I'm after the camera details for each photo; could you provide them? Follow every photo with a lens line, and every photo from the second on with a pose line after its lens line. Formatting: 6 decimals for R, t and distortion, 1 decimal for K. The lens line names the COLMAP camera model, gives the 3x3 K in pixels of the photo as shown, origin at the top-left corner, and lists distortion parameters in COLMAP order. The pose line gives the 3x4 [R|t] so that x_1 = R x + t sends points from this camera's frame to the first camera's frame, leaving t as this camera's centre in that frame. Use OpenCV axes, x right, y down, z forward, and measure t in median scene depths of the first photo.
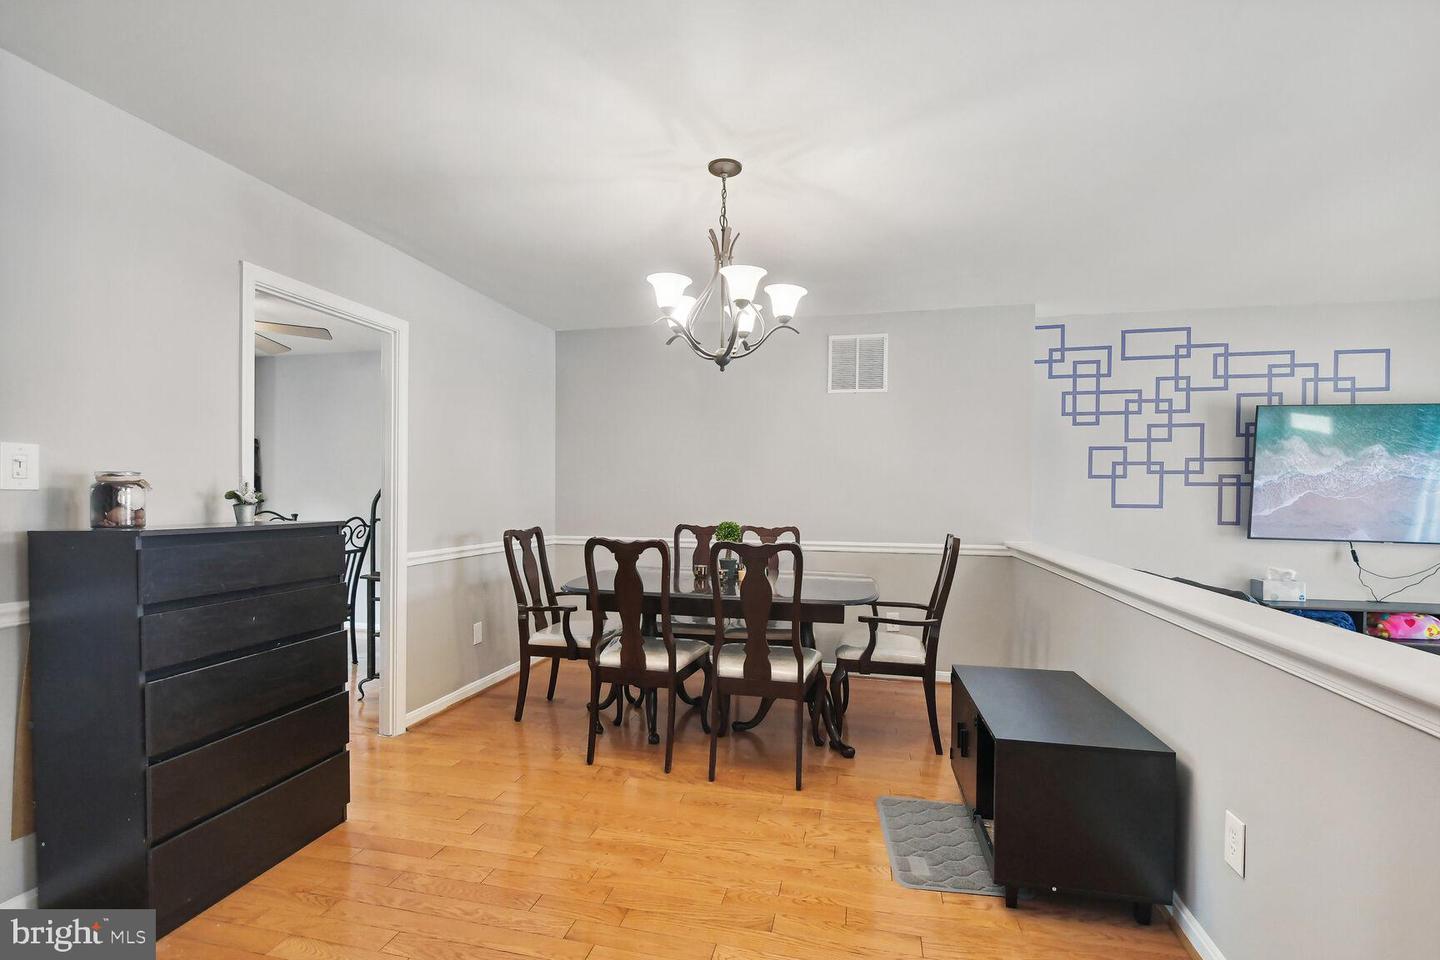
lens RADIAL K [[635.5, 0, 712.6], [0, 635.5, 498.3], [0, 0, 1]] dist [0.003273, -0.005683]
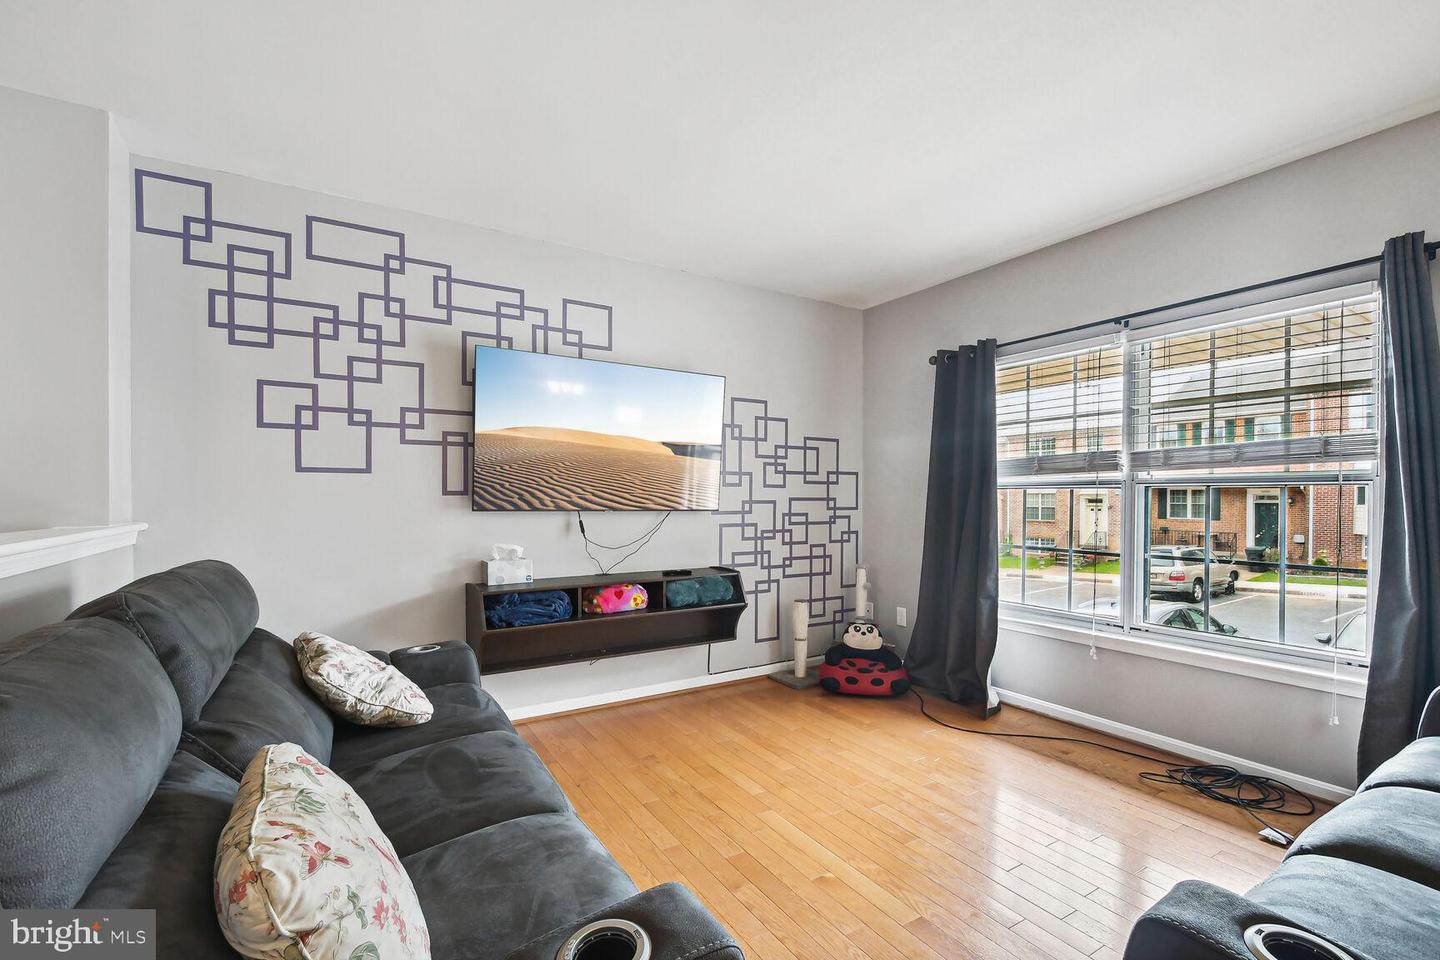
lens RADIAL K [[635.5, 0, 718.1], [0, 635.5, 501.8], [0, 0, 1]] dist [0.003273, -0.005683]
pose [[0.711292, -0.011889, 0.702796, 0.478982], [0.010345, 0.999926, 0.006446, 0.047978], [-0.702820, 0.002686, 0.711363, 0.198394]]
